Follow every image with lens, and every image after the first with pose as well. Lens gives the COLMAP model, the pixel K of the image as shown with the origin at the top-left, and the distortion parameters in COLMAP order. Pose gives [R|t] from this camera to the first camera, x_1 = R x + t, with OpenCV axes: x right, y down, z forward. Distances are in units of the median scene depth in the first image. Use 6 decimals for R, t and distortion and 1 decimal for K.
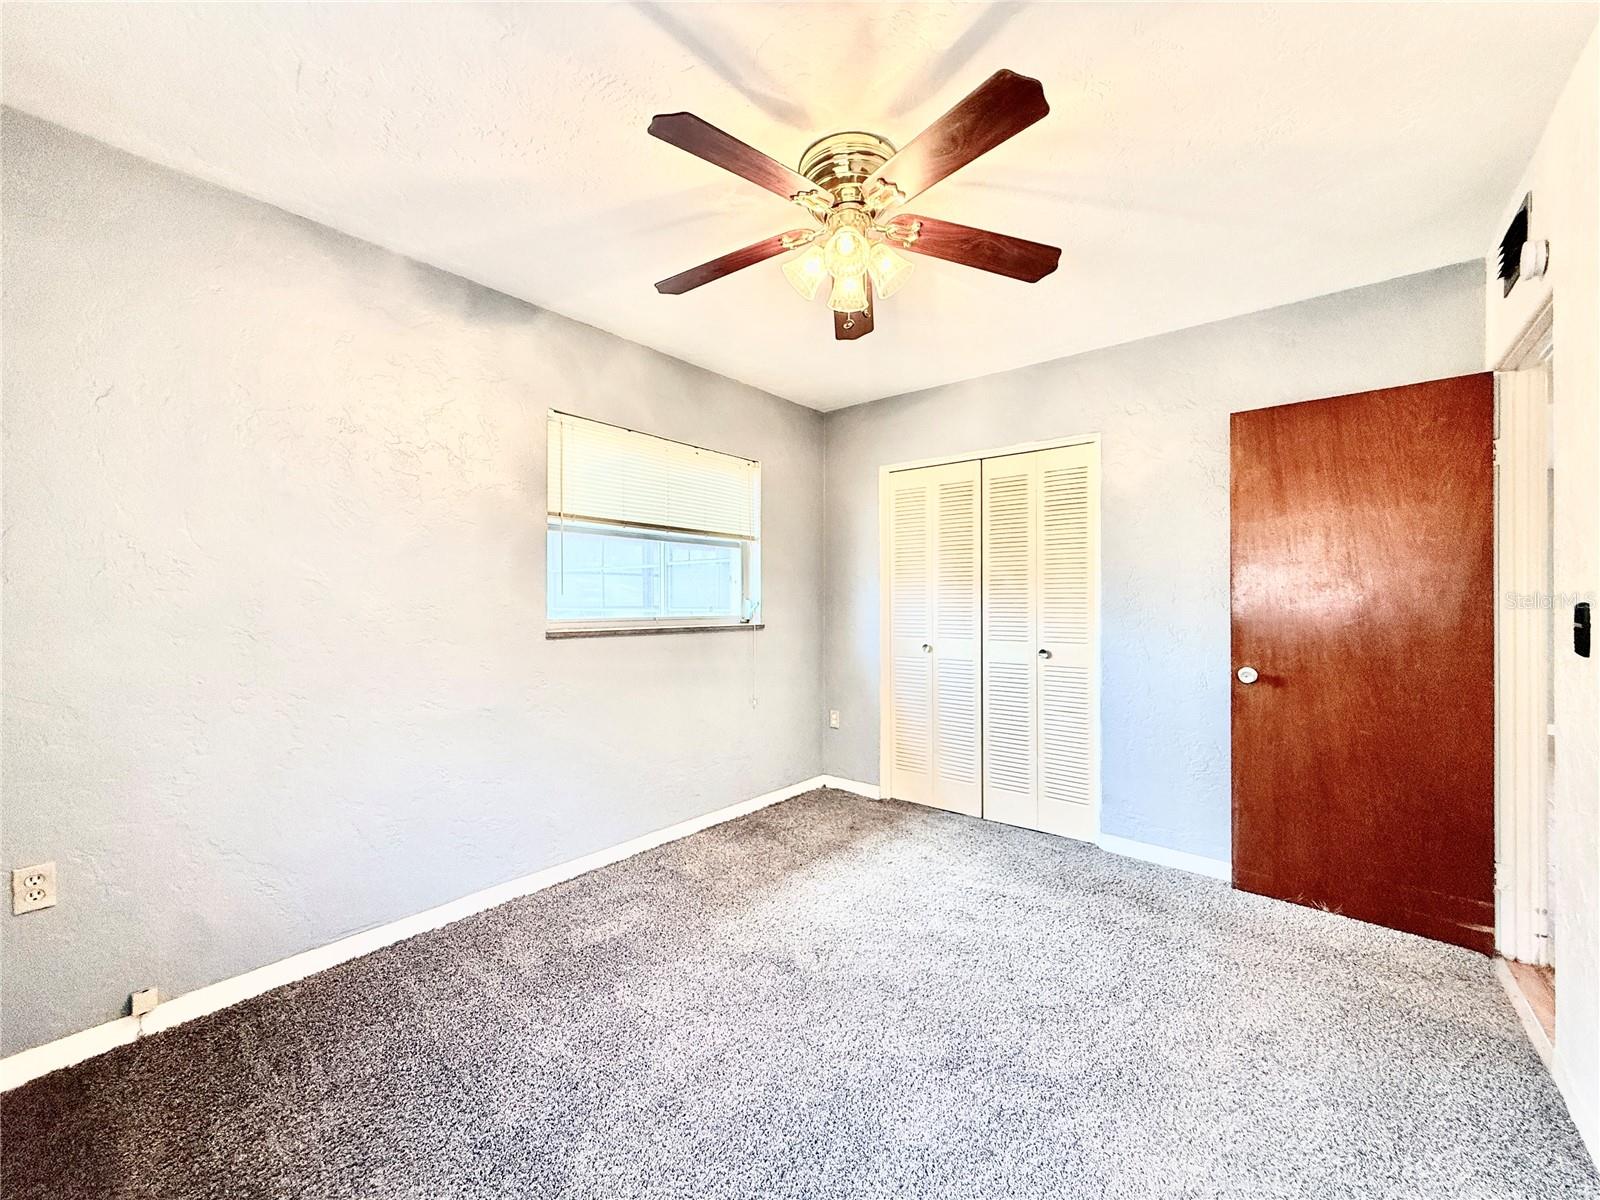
lens RADIAL K [[637.2, 0, 796.7], [0, 637.2, 599.6], [0, 0, 1]] dist [-0.000117, 0.000128]
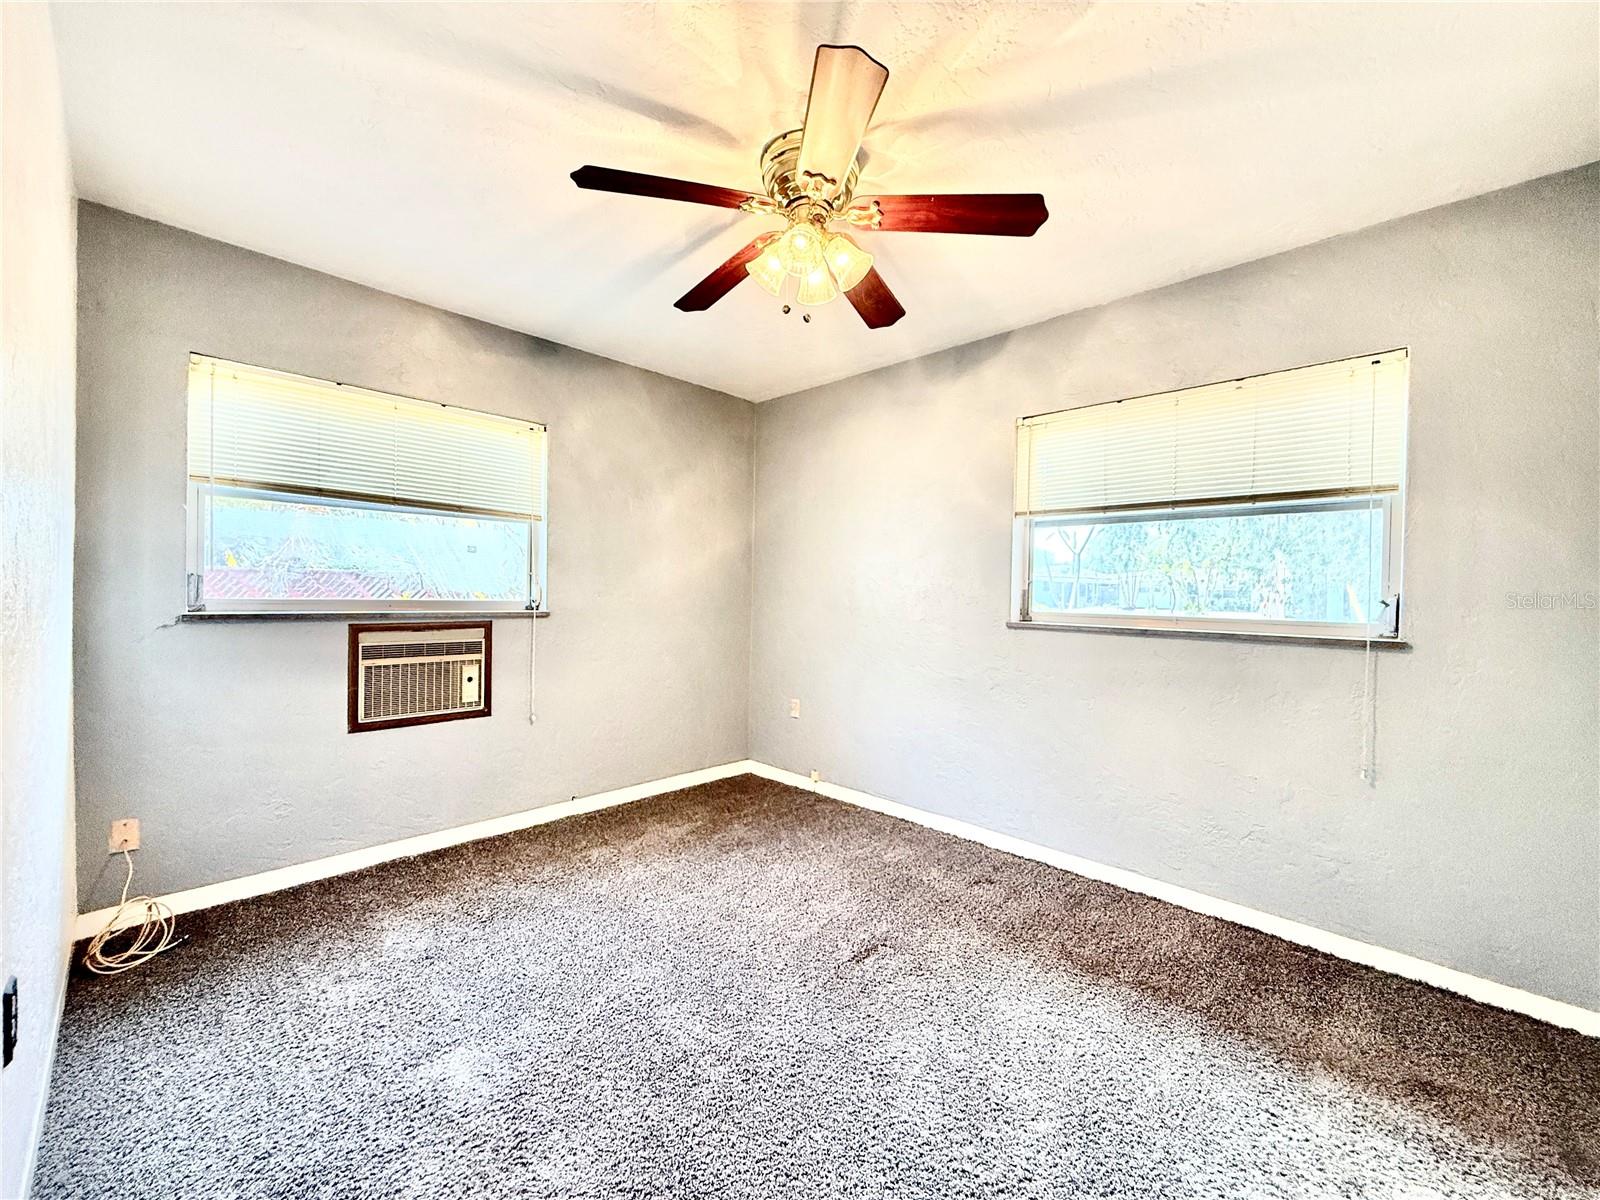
lens RADIAL K [[637.2, 0, 796.7], [0, 637.2, 599.6], [0, 0, 1]] dist [-0.000117, 0.000128]
pose [[-0.086547, 0.002094, -0.996246, 0.697955], [-0.019628, 0.999800, 0.003806, 0.014278], [0.996054, 0.019884, -0.086488, 0.681394]]
